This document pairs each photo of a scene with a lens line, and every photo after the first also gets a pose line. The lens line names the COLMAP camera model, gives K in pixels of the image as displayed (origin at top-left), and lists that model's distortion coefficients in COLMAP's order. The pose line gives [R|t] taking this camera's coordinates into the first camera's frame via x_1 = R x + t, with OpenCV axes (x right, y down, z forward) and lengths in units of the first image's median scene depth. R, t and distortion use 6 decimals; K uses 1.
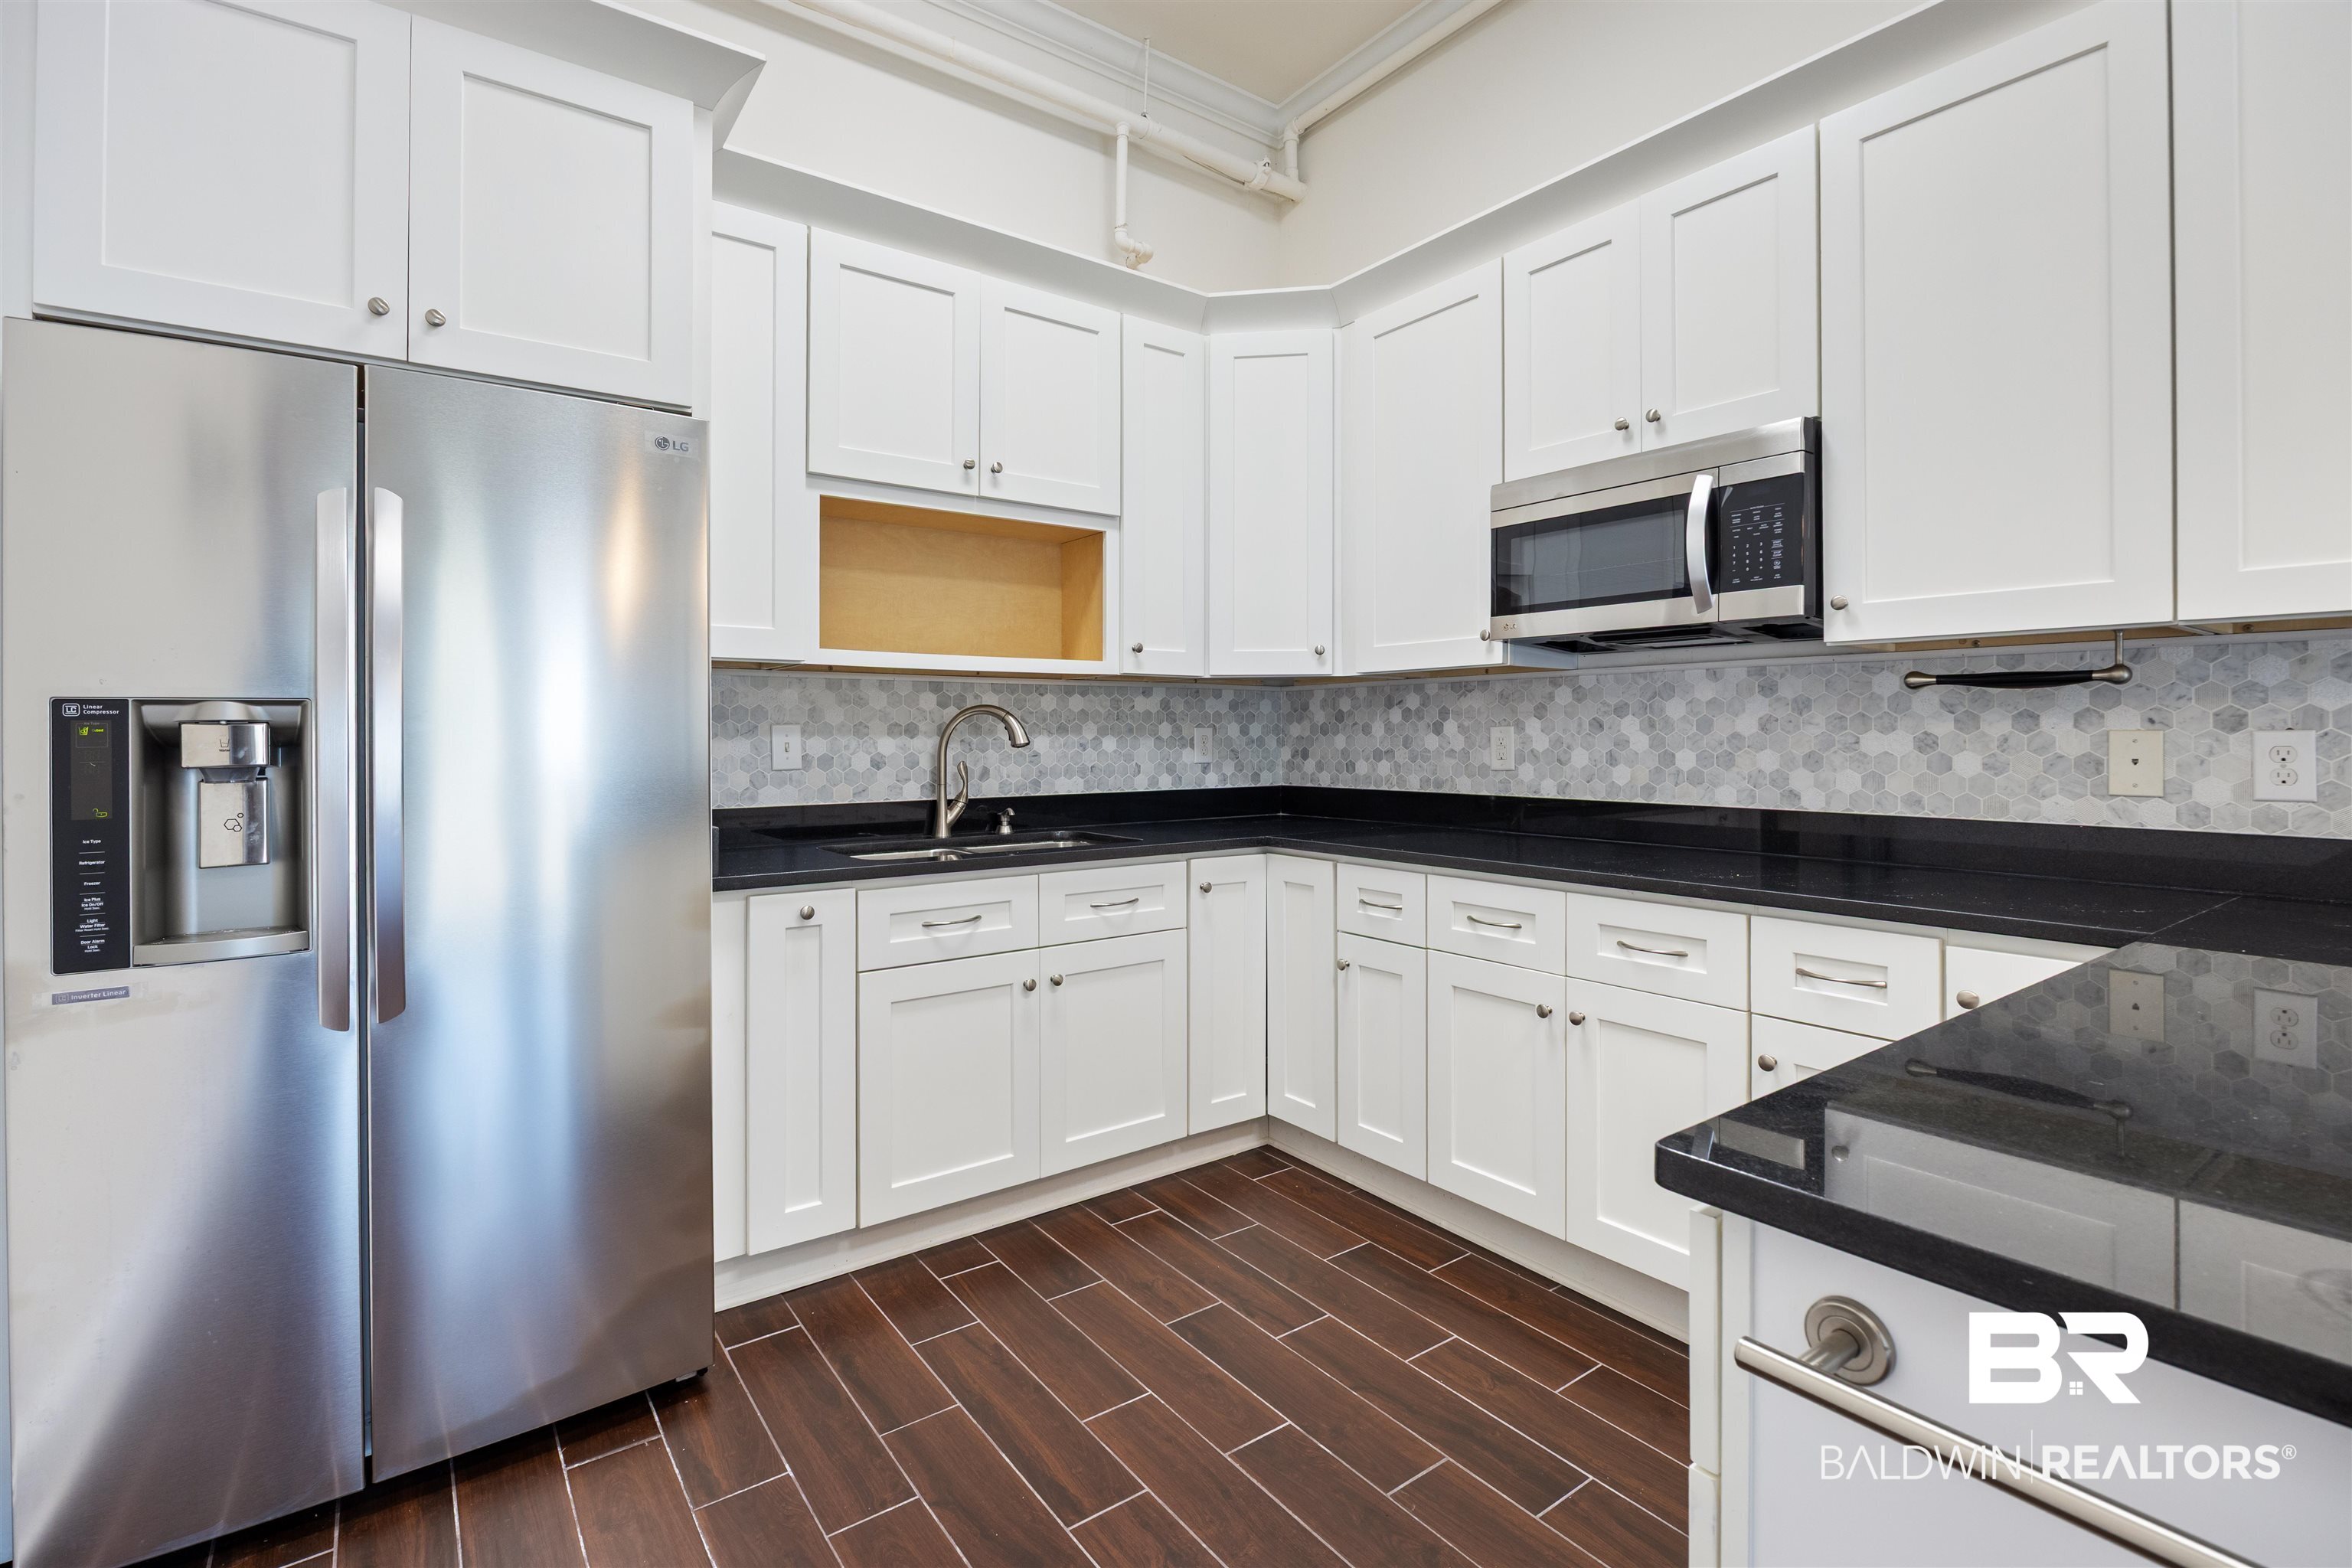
lens RADIAL K [[1079.5, 0, 1171.7], [0, 1079.5, 732.7], [0, 0, 1]] dist [-0.004987, -0.001372]
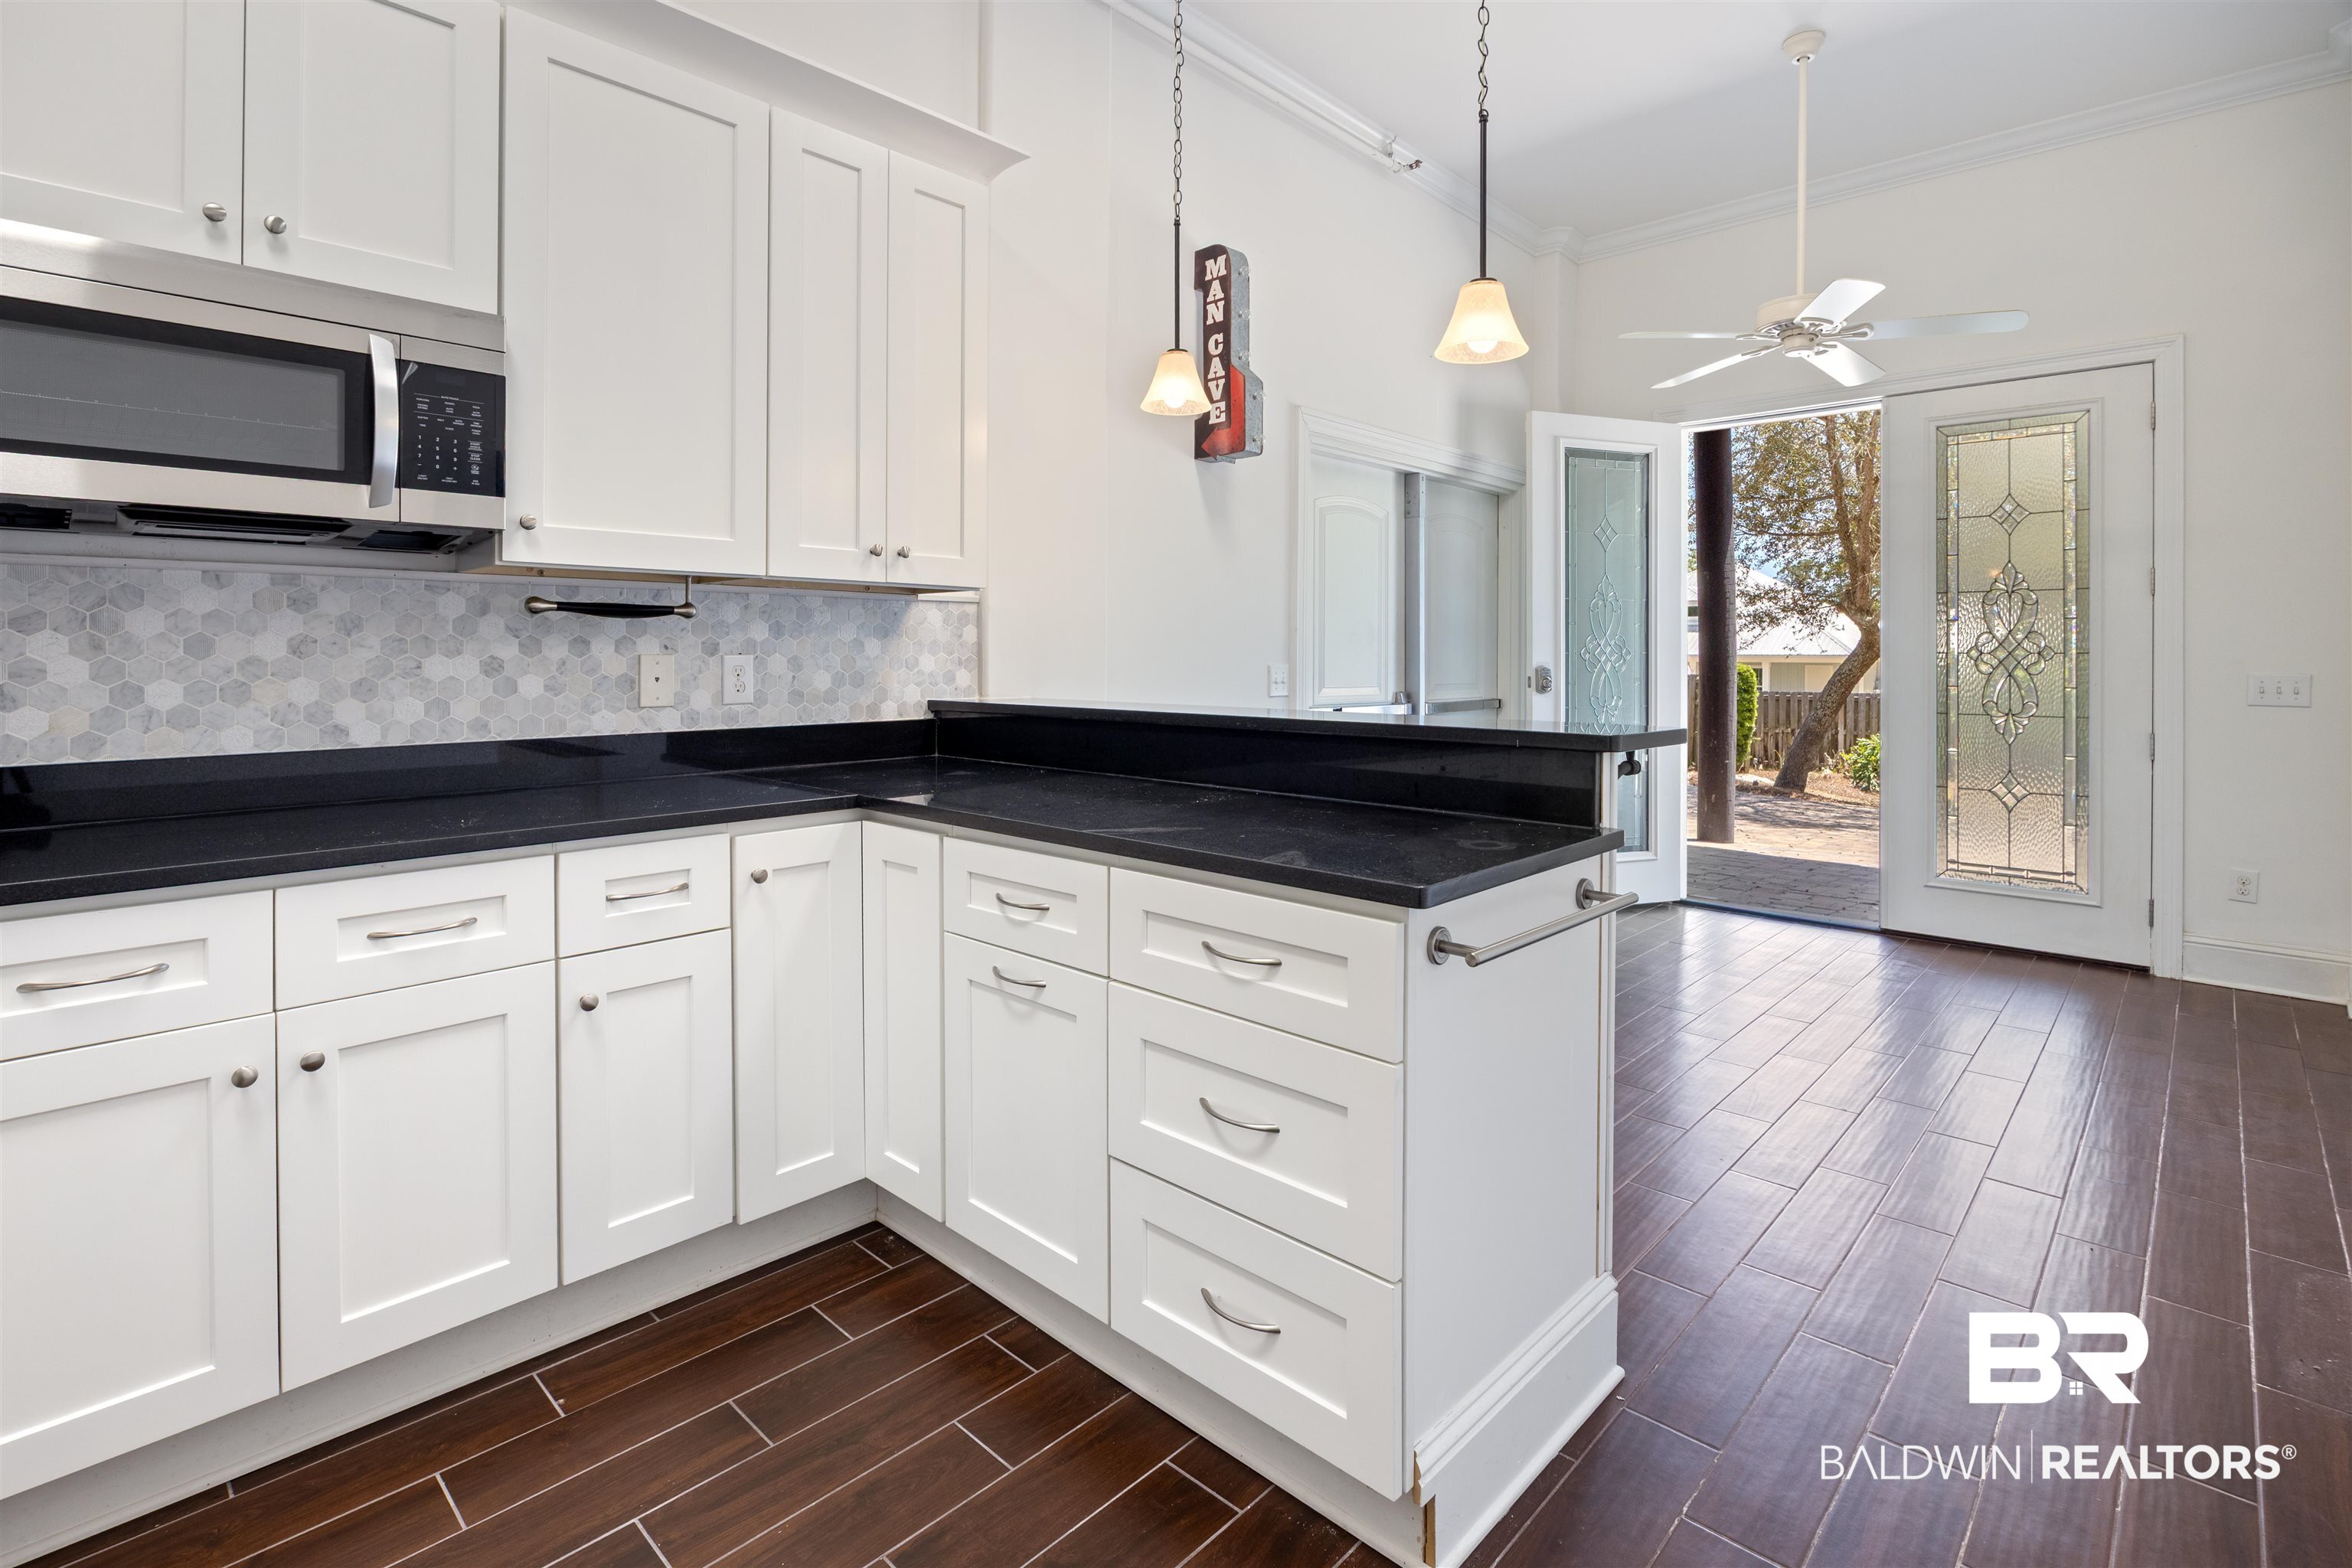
lens RADIAL K [[1079.5, 0, 1195.5], [0, 1079.5, 660.4], [0, 0, 1]] dist [-0.004987, -0.001372]
pose [[-0.179667, -0.003330, 0.983722, -0.410523], [0.001305, 0.999993, 0.003624, 0.000703], [-0.983727, 0.001935, -0.179661, 0.546068]]
